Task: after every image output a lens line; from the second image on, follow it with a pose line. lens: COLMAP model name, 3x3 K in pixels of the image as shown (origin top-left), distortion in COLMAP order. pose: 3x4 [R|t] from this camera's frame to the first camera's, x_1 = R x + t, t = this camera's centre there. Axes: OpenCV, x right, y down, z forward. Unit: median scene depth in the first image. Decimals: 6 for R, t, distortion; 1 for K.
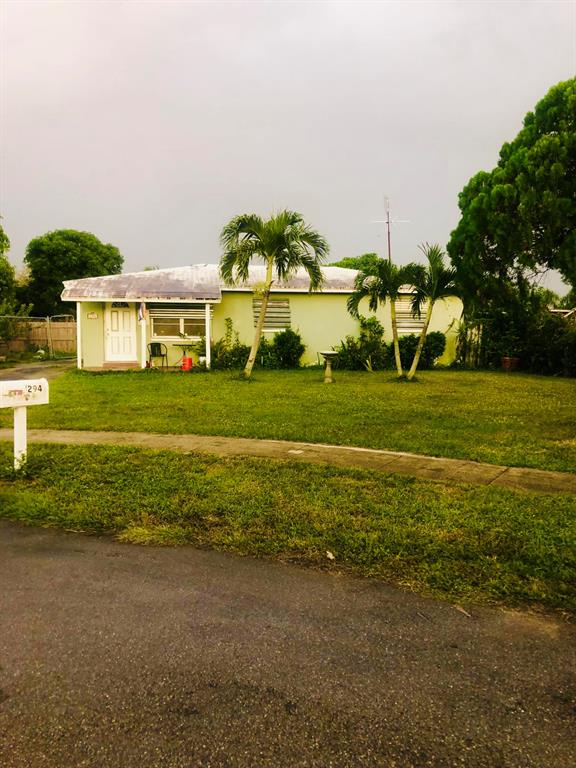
lens RADIAL K [[635.8, 0, 300.2], [0, 635.8, 380.8], [0, 0, 1]] dist [0.090694, -0.175710]
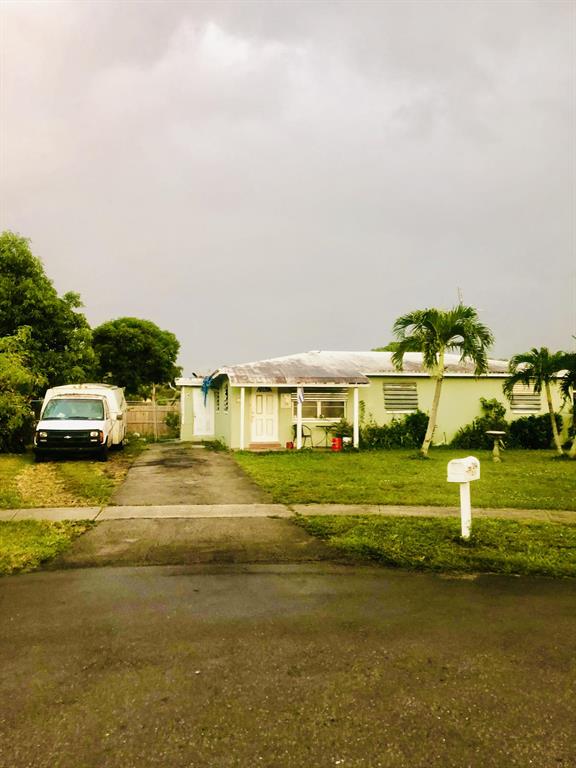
lens RADIAL K [[636.9, 0, 266.1], [0, 636.9, 362.0], [0, 0, 1]] dist [0.005884, 0.000153]
pose [[0.999647, -0.002972, 0.026387, -0.365177], [0.007002, 0.988054, -0.153947, 0.000457], [-0.025614, 0.154077, 0.987727, -0.069623]]
